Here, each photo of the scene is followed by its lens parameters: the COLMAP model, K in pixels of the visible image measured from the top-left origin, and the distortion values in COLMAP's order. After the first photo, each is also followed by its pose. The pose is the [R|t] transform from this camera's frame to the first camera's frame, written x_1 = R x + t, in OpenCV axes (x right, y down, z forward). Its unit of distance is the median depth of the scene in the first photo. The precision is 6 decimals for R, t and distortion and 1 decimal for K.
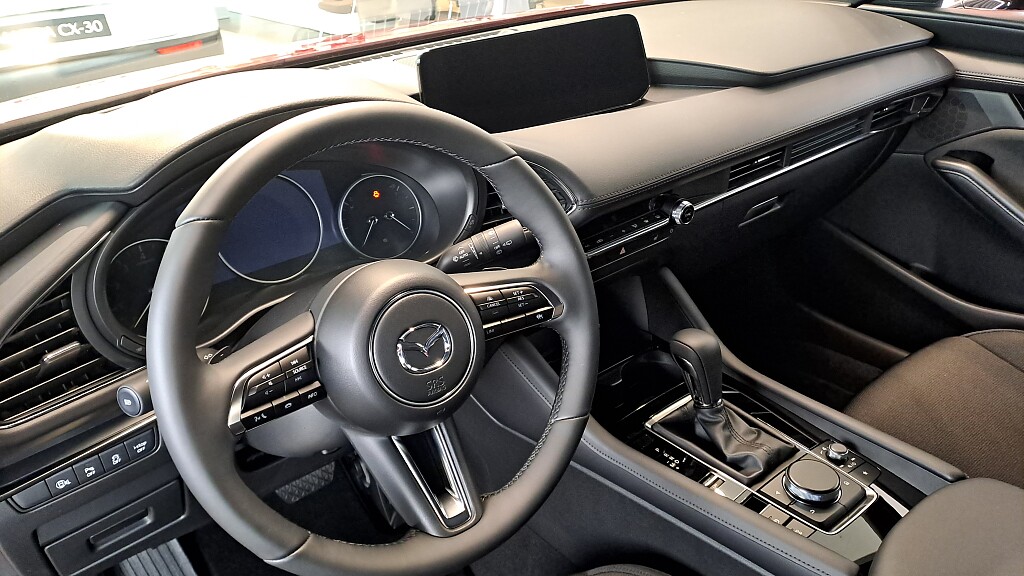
lens RADIAL K [[743.1, 0, 505.1], [0, 743.1, 288.7], [0, 0, 1]] dist [0.099099, -0.122237]
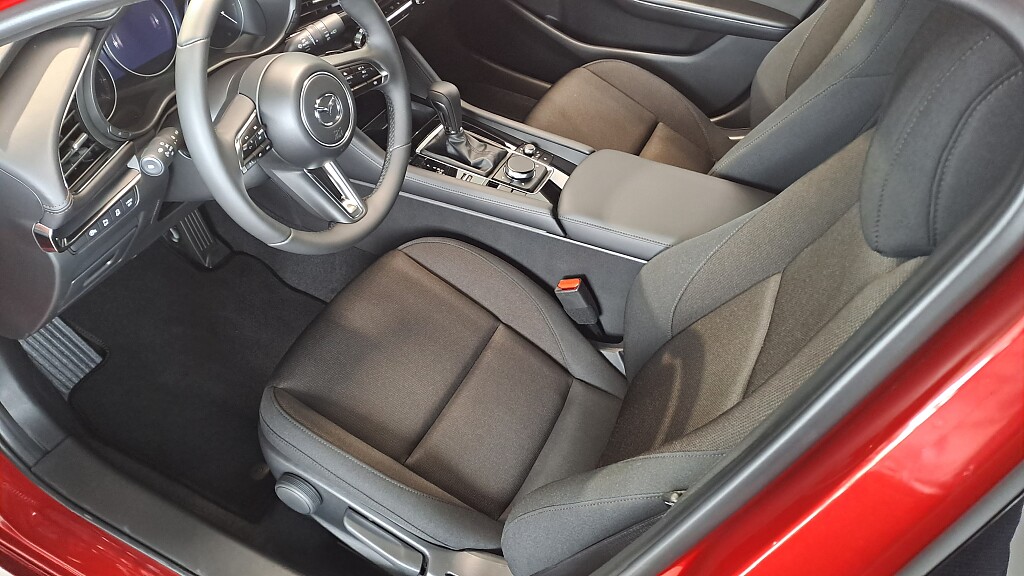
lens RADIAL K [[743.1, 0, 505.1], [0, 743.1, 288.7], [0, 0, 1]] dist [0.099099, -0.122237]
pose [[0.881626, -0.218296, 0.418428, -0.361194], [0.074159, 0.939661, 0.333972, -0.048040], [-0.466085, -0.263408, 0.844619, -0.442556]]
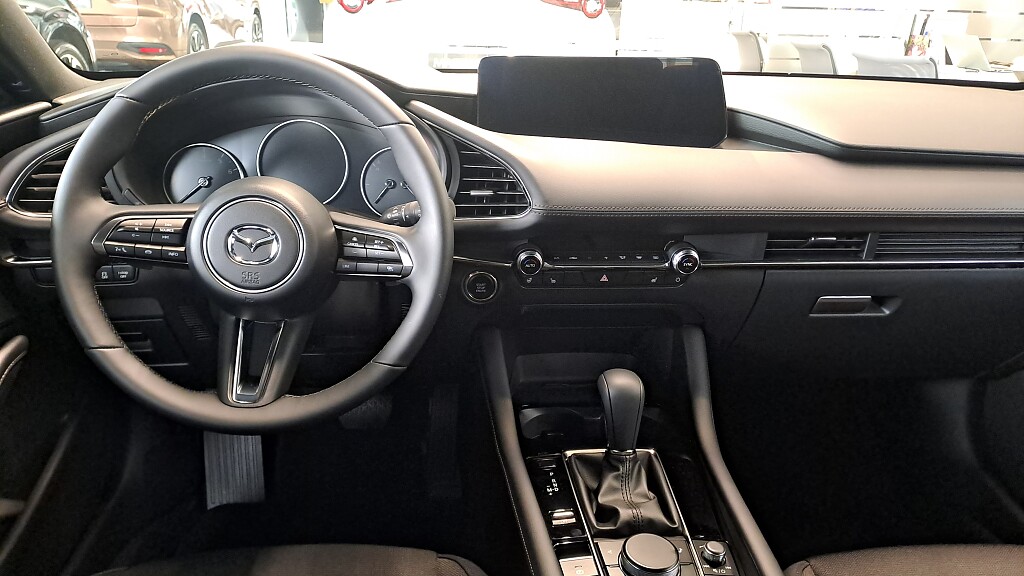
lens RADIAL K [[743.1, 0, 505.1], [0, 743.1, 288.7], [0, 0, 1]] dist [0.099099, -0.122237]
pose [[0.836188, 0.282981, -0.469799, 0.561355], [-0.324626, 0.945808, -0.008094, 0.014899], [0.442049, 0.159277, 0.882736, 0.073118]]
